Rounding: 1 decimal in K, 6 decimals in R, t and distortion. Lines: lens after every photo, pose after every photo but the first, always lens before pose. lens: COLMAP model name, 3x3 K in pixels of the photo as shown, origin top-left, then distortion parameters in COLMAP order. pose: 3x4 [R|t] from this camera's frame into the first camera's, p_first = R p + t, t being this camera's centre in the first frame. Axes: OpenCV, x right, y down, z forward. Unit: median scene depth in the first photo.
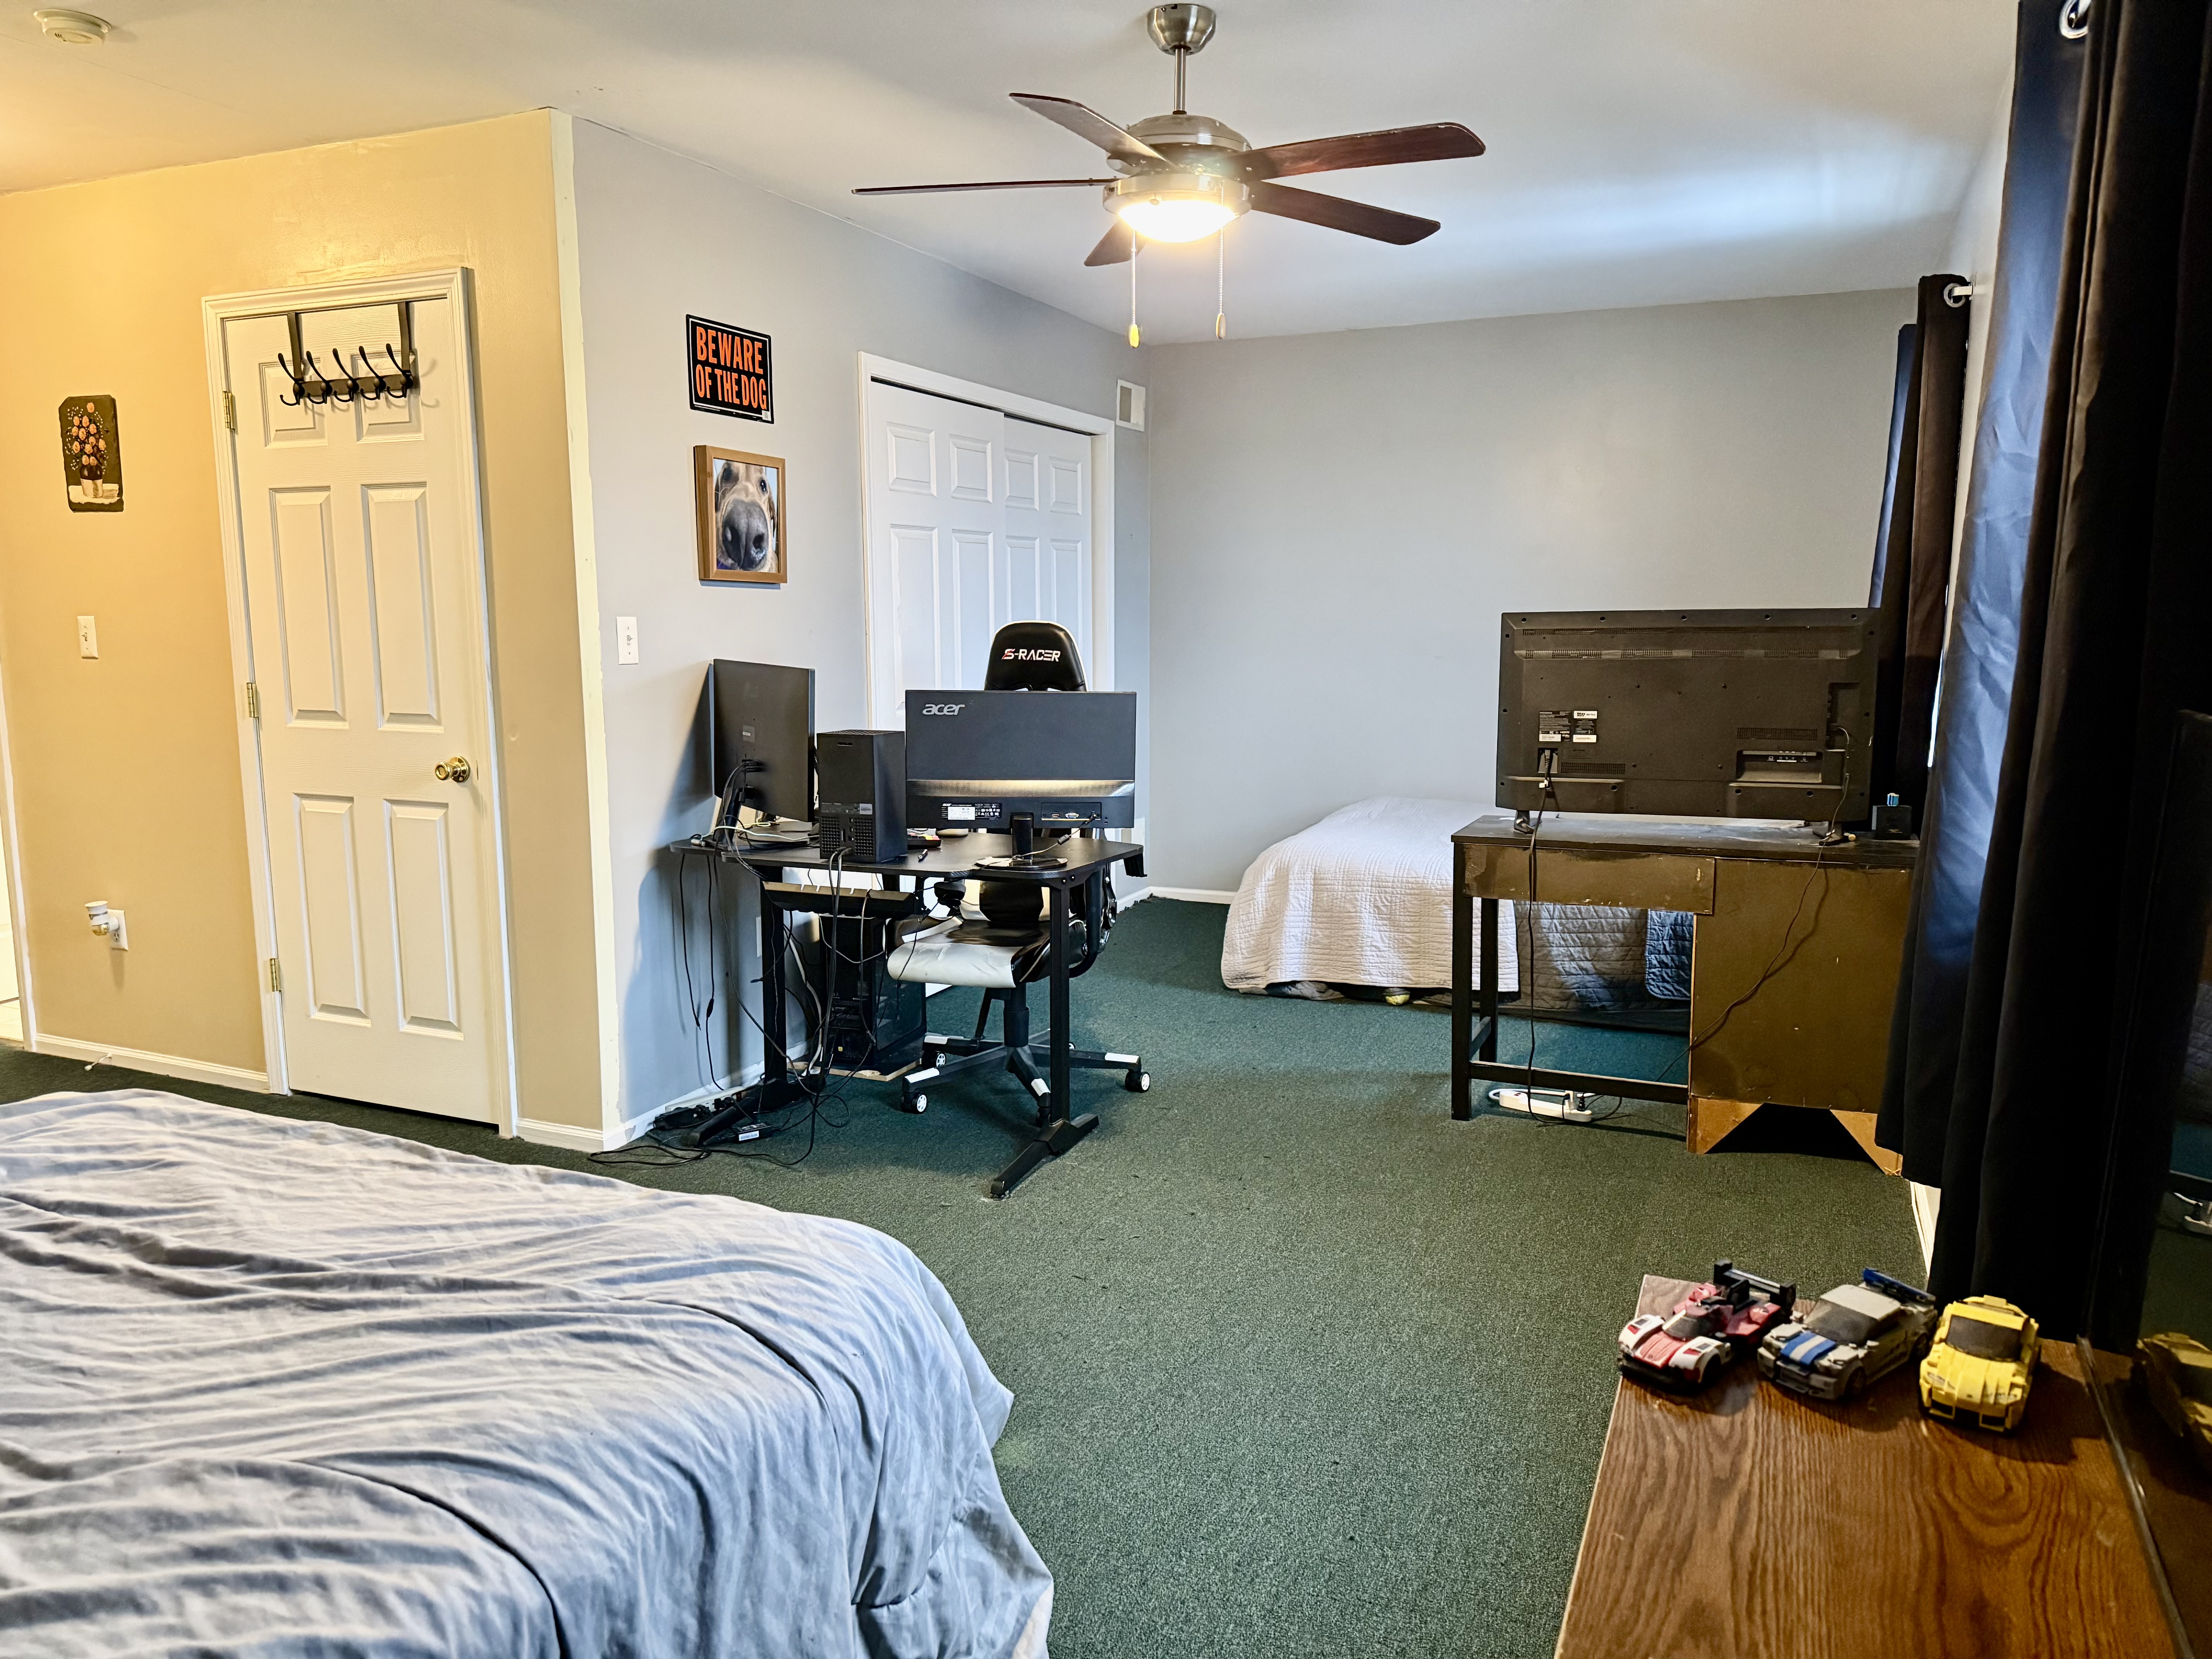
lens RADIAL K [[1566.0, 0, 1112.1], [0, 1566.0, 845.3], [0, 0, 1]] dist [0.043396, -0.053679]
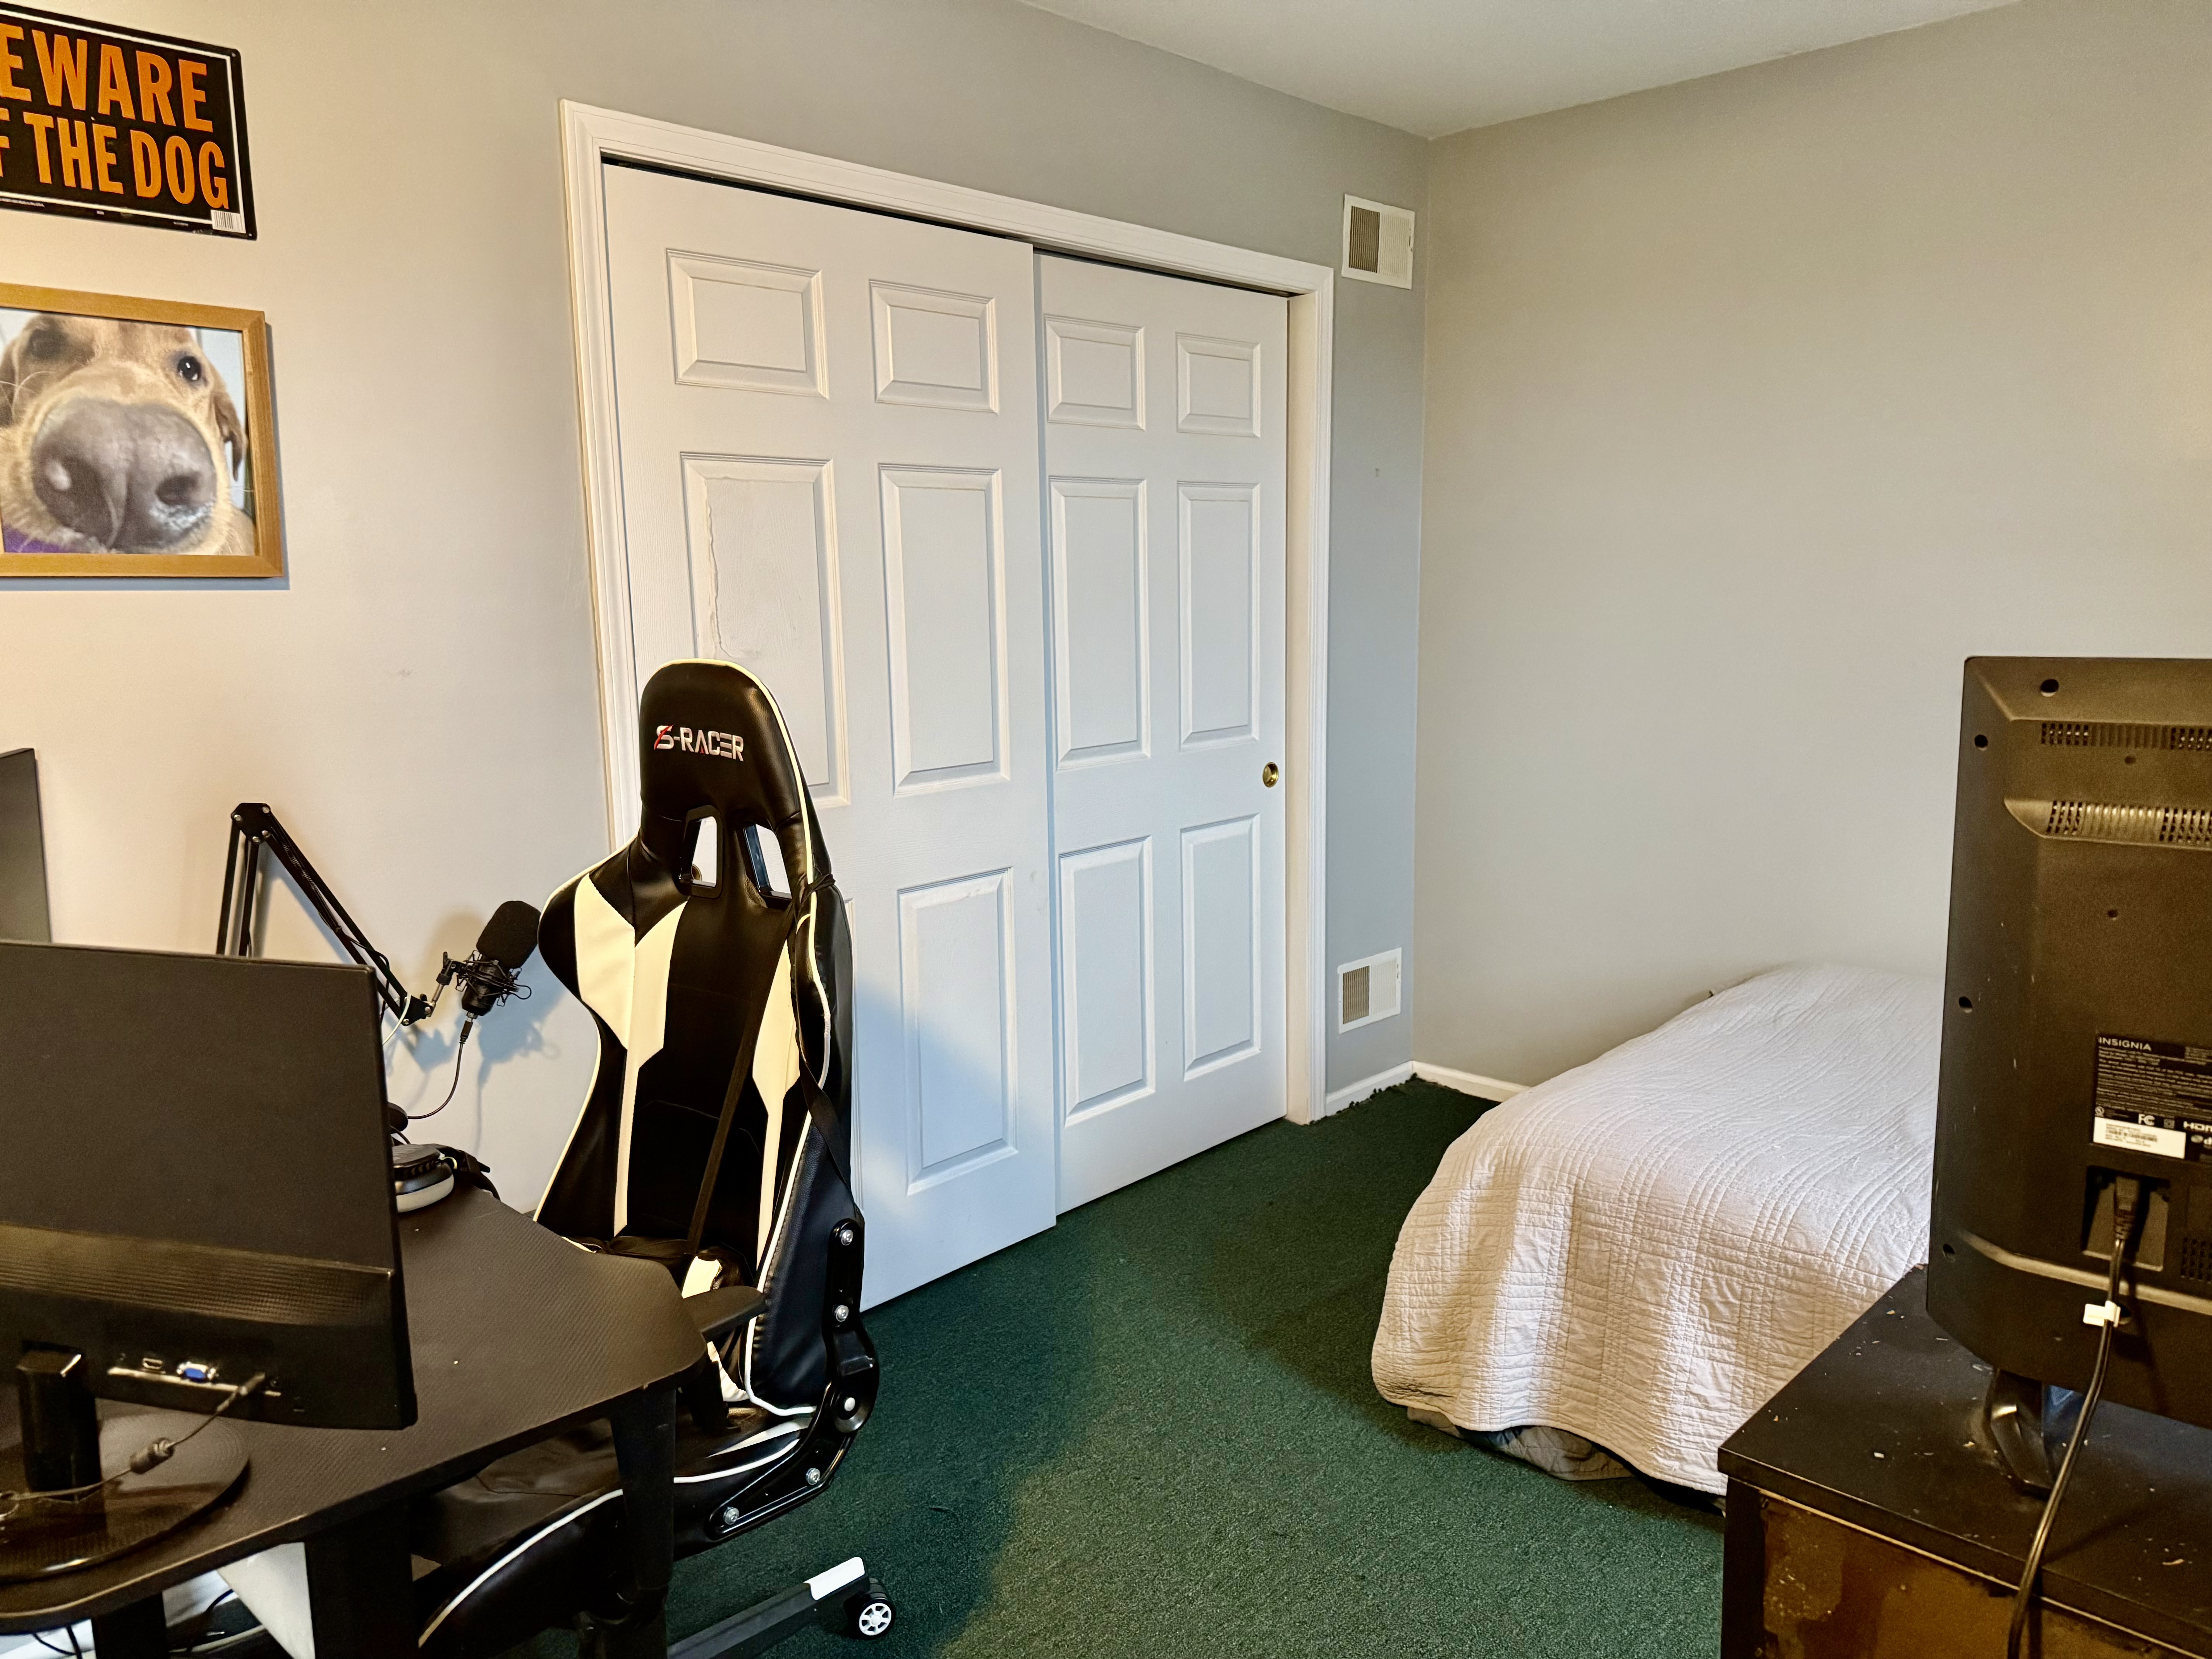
lens RADIAL K [[1566.0, 0, 1095.8], [0, 1566.0, 817.3], [0, 0, 1]] dist [0.043396, -0.053679]
pose [[0.932804, 0.041603, -0.357975, 0.199203], [-0.040865, 0.999118, 0.009628, -0.112000], [0.358060, 0.005648, 0.933681, 0.660737]]
